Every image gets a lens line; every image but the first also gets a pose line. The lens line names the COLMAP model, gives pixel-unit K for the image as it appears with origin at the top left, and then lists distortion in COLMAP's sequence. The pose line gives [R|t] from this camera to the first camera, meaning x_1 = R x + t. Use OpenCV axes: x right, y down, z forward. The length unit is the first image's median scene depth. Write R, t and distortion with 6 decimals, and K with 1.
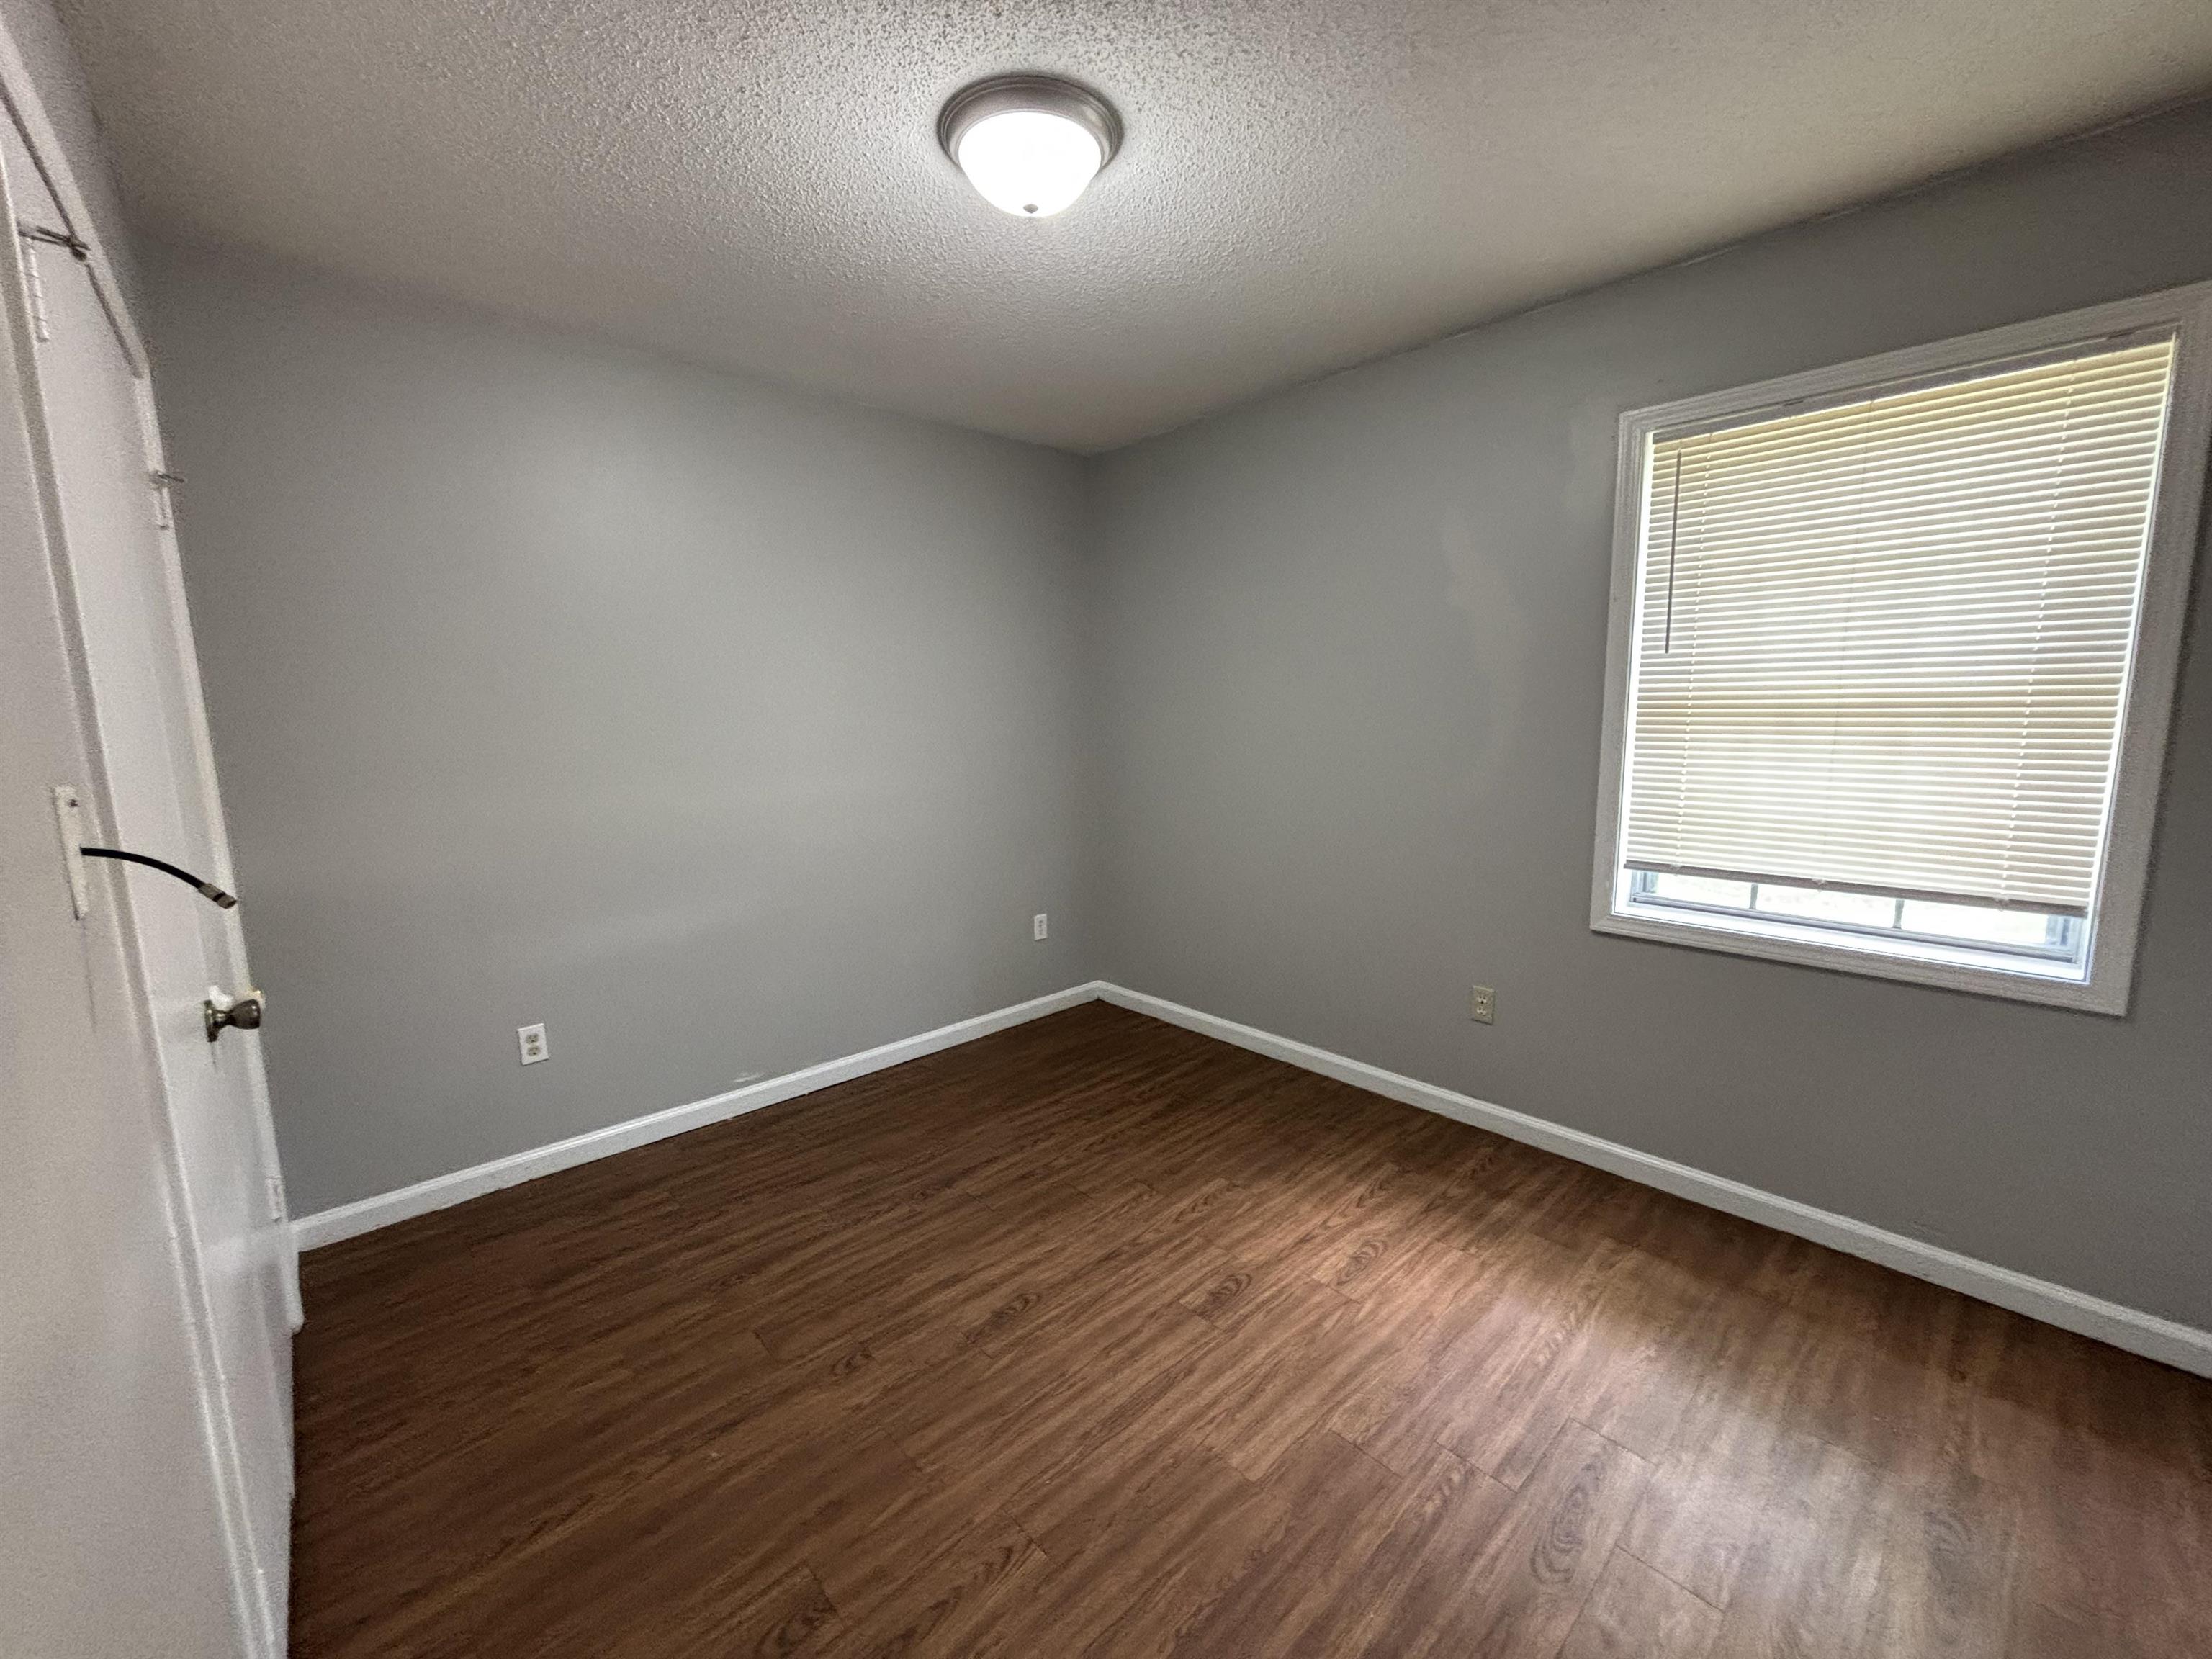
lens RADIAL K [[892.2, 0, 1095.6], [0, 892.2, 834.0], [0, 0, 1]] dist [-0.000289, 0.000090]
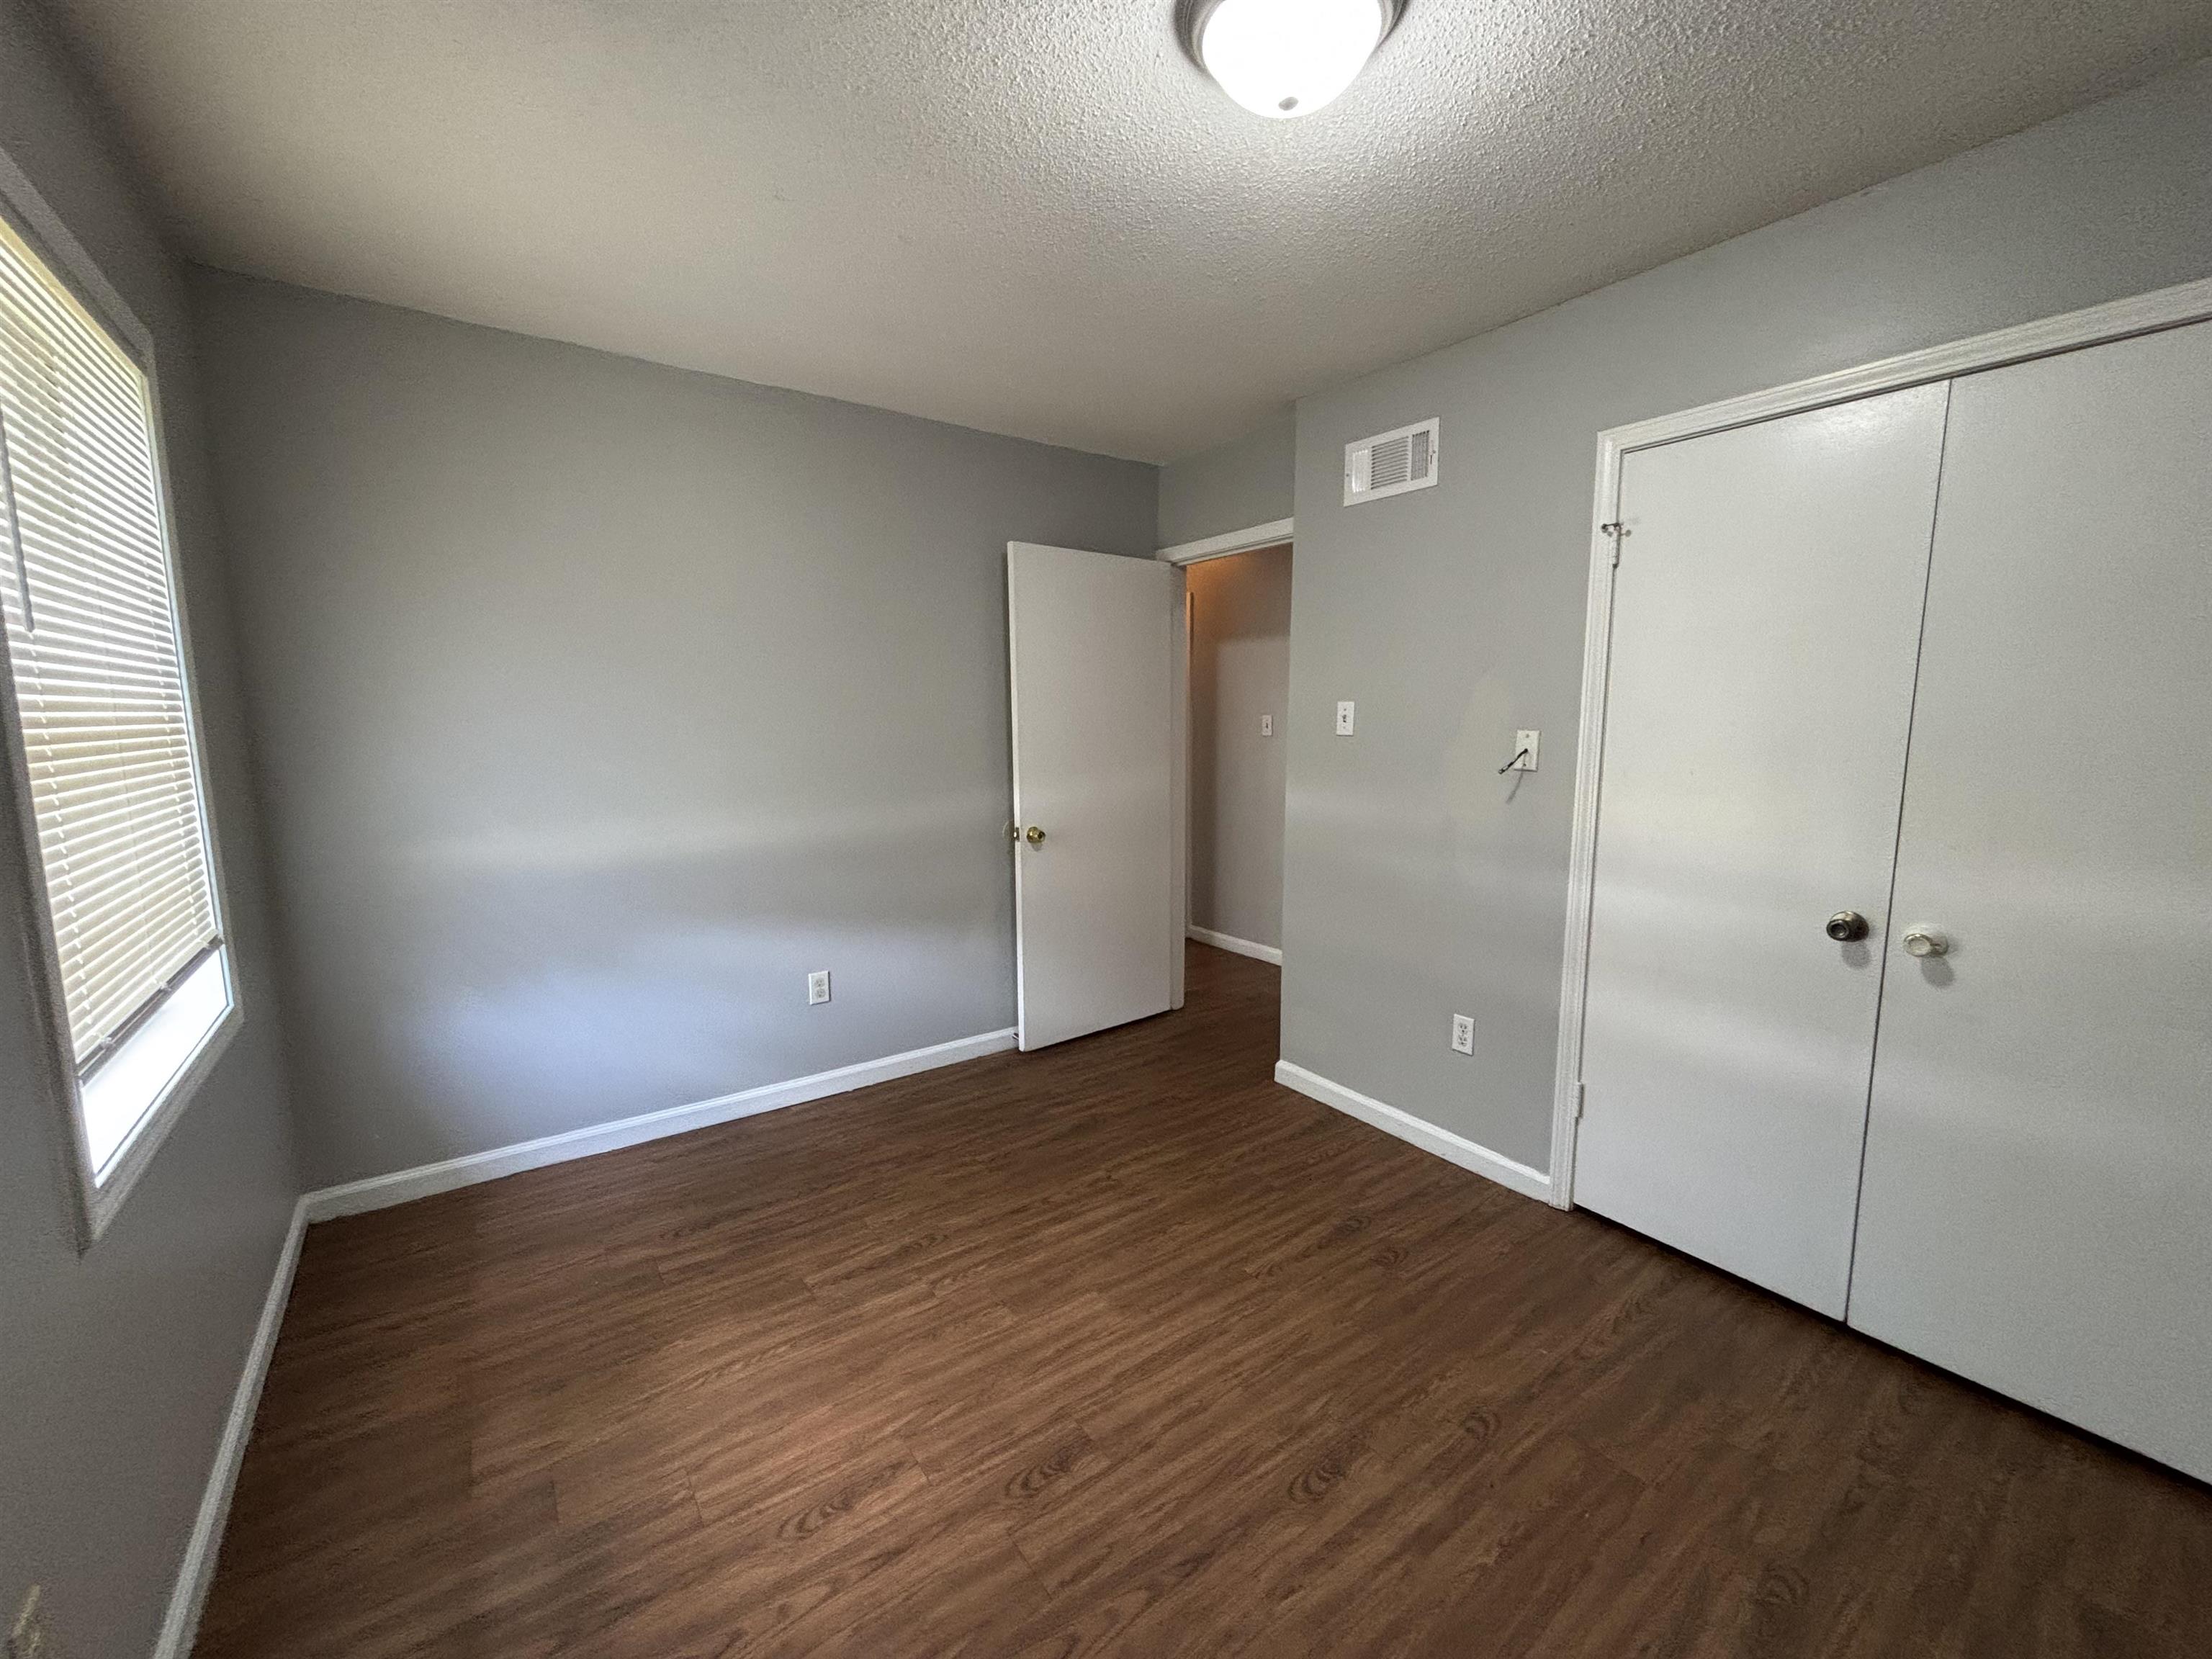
lens RADIAL K [[892.2, 0, 1099.4], [0, 892.2, 828.7], [0, 0, 1]] dist [-0.000289, 0.000090]
pose [[-0.993599, 0.003410, 0.112909, 0.011815], [0.034098, 0.961970, 0.271017, -0.245279], [-0.107691, 0.273133, -0.955930, 1.658276]]
